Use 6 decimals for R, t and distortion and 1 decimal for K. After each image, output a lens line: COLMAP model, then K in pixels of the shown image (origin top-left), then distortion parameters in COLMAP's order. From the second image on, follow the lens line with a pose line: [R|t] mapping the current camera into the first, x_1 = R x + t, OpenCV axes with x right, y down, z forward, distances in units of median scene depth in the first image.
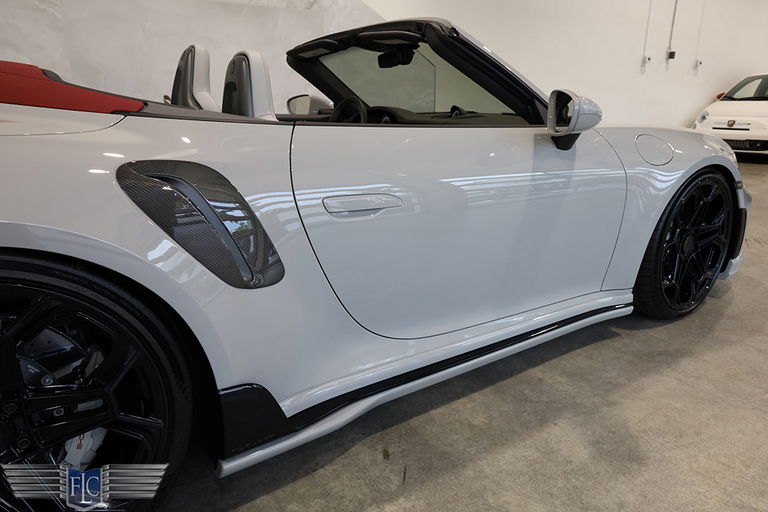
lens RADIAL K [[547.4, 0, 384.0], [0, 547.4, 256.0], [0, 0, 1]] dist [0.006128, 0.001660]
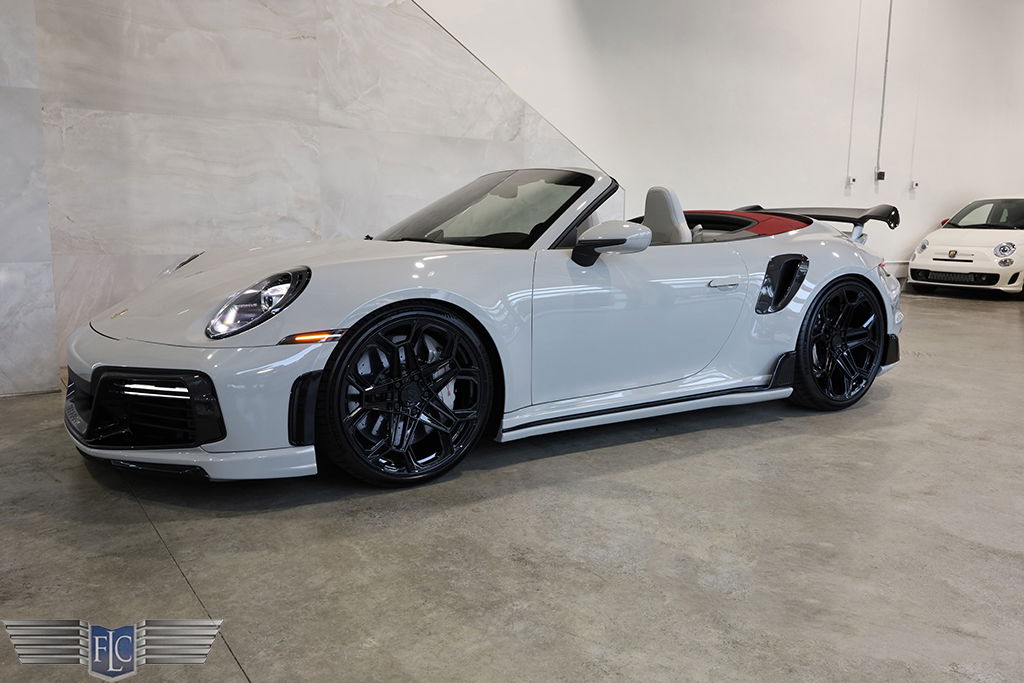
lens RADIAL K [[812.6, 0, 512.0], [0, 812.6, 341.5], [0, 0, 1]] dist [0.004110, 0.005314]
pose [[0.999845, 0.016811, 0.005229, -0.061863], [-0.016034, 0.992166, -0.123895, 0.063256], [-0.007270, 0.123792, 0.992282, -0.242017]]
